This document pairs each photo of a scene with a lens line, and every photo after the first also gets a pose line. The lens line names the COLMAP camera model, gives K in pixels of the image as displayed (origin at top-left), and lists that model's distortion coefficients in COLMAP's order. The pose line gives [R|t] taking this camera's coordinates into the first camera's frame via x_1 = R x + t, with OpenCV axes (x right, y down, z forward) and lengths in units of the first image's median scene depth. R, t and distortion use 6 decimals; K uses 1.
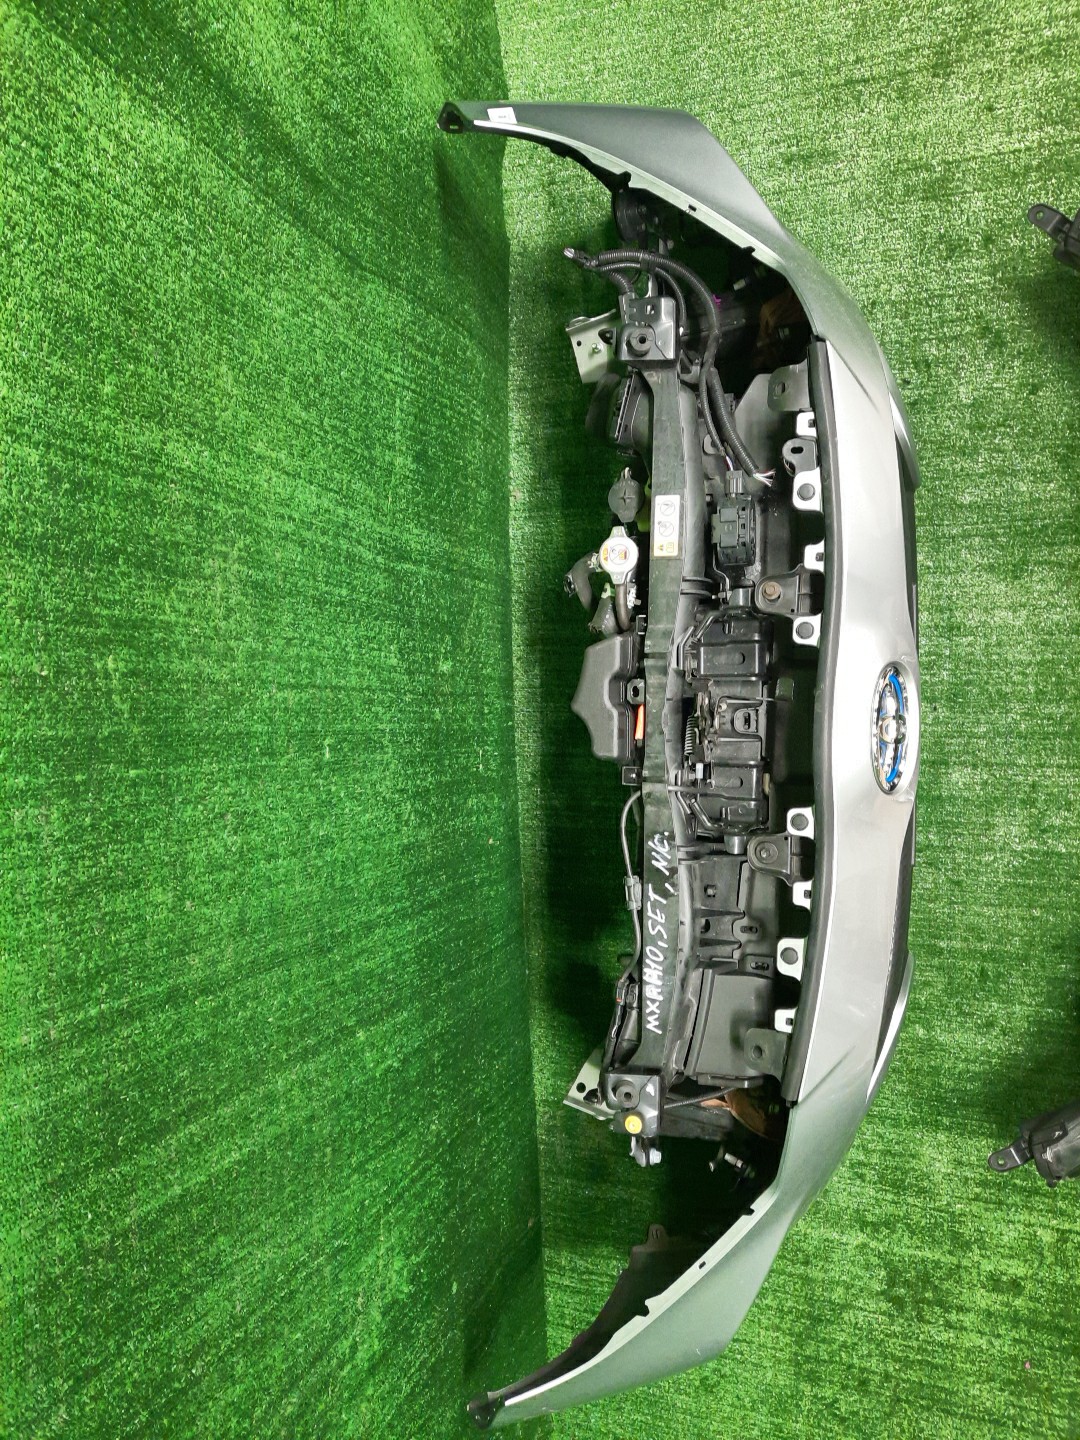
lens RADIAL K [[1048.1, 0, 540.0], [0, 1048.1, 720.0], [0, 0, 1]] dist [0.042441, -0.042521]
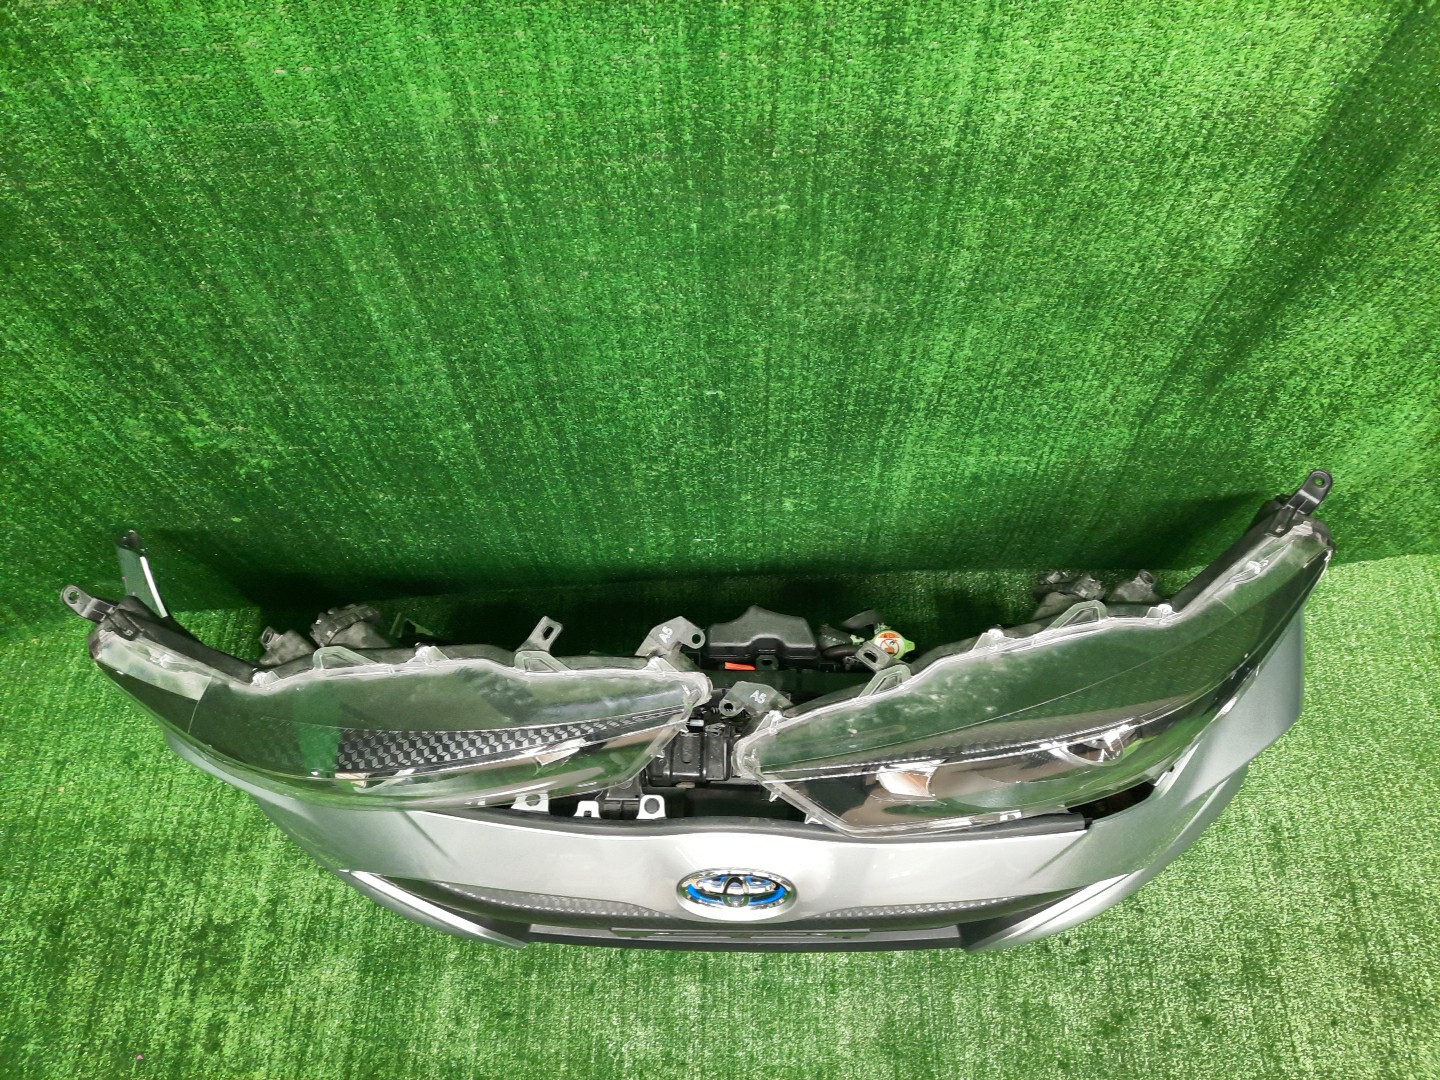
lens RADIAL K [[1048.1, 0, 722.5], [0, 1048.1, 539.4], [0, 0, 1]] dist [0.042441, -0.042521]
pose [[0.008305, 0.994561, -0.103825, 0.059401], [-0.999773, 0.010294, 0.018632, -0.001191], [0.019600, 0.103647, 0.994421, -0.101894]]
